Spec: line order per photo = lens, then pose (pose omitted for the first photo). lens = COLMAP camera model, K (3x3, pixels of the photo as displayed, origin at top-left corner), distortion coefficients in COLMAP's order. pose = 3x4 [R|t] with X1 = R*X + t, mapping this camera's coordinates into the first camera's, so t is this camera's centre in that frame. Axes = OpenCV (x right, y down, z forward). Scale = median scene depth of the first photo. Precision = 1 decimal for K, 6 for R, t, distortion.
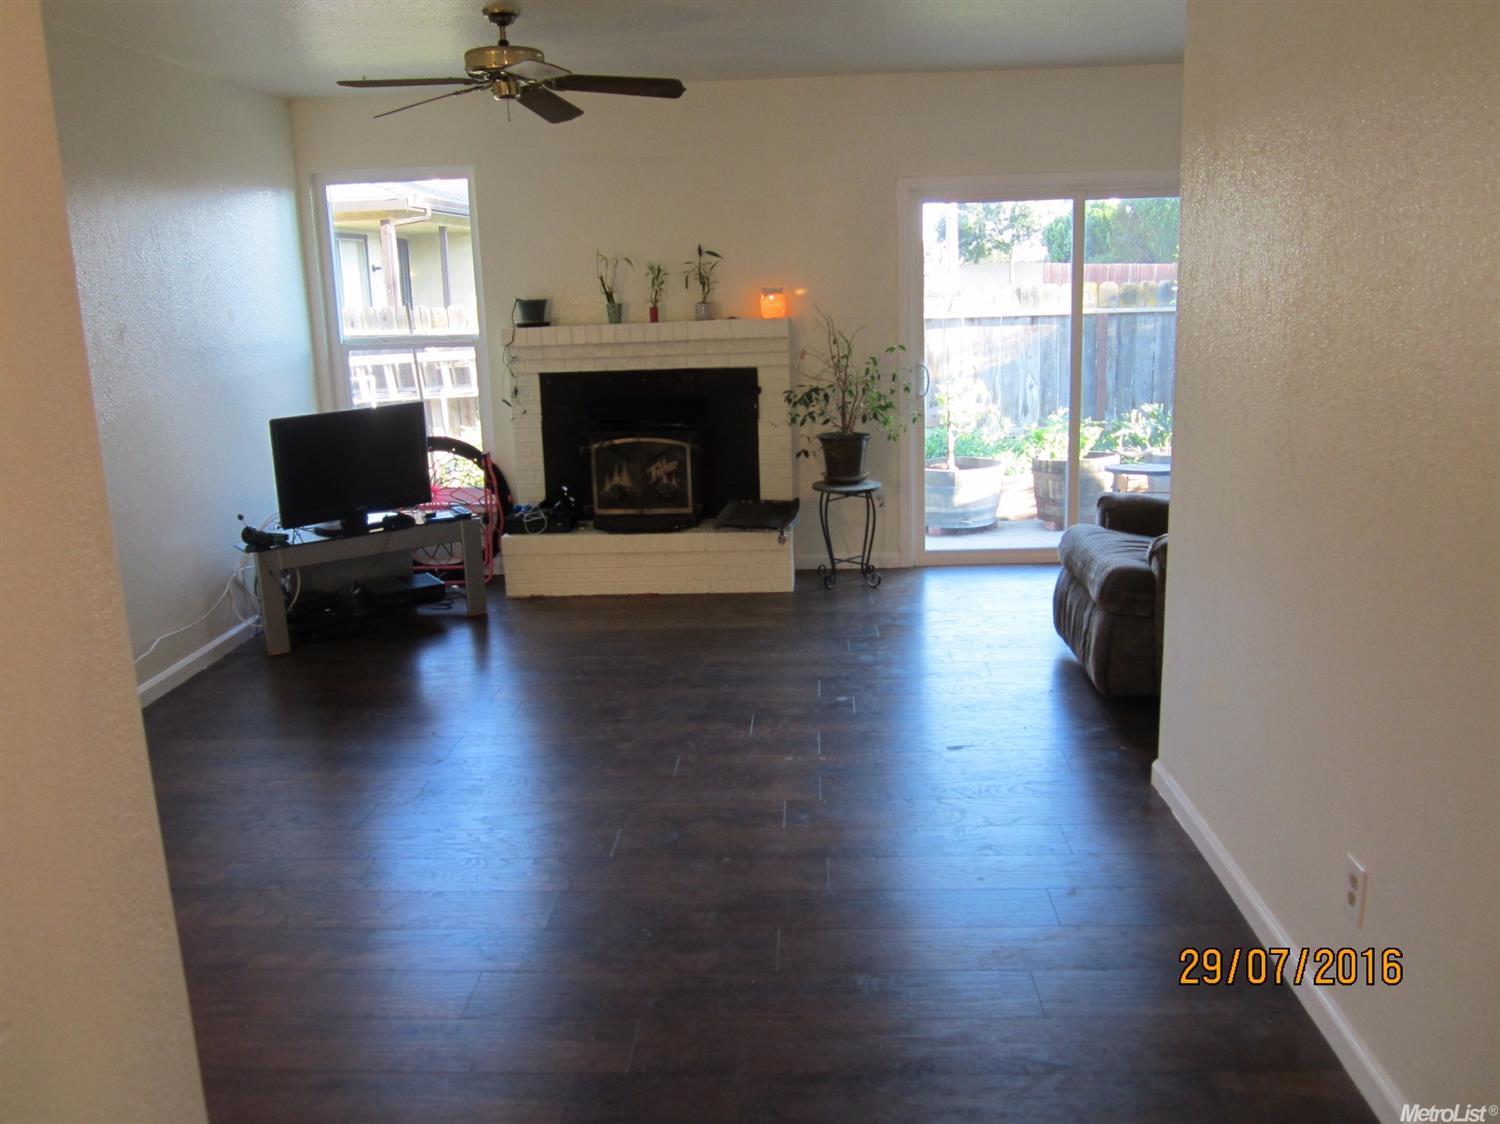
lens RADIAL K [[1230.0, 0, 750.0], [0, 1230.0, 562.0], [0, 0, 1]] dist [-0.048715, 0.002243]
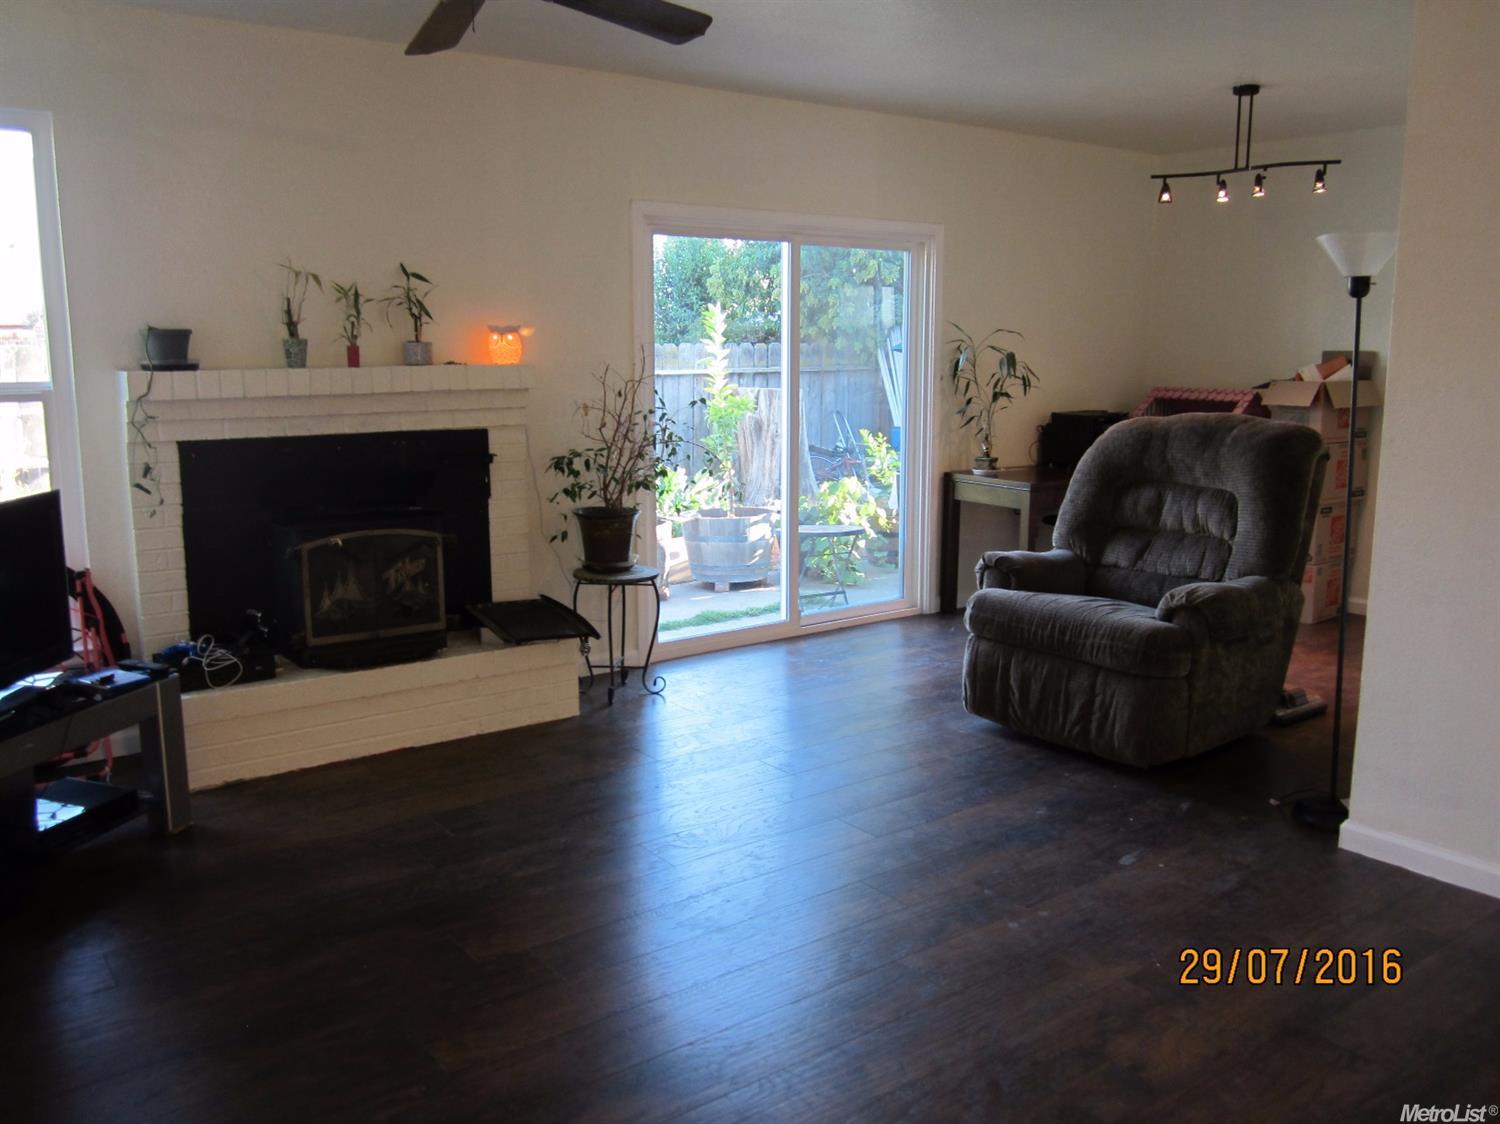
lens RADIAL K [[1230.0, 0, 750.0], [0, 1230.0, 562.0], [0, 0, 1]] dist [-0.048715, 0.002243]
pose [[0.767202, -0.079147, 0.636504, -0.361407], [0.115776, 0.993146, -0.016055, -0.045560], [-0.630870, 0.086009, 0.771107, 0.320718]]
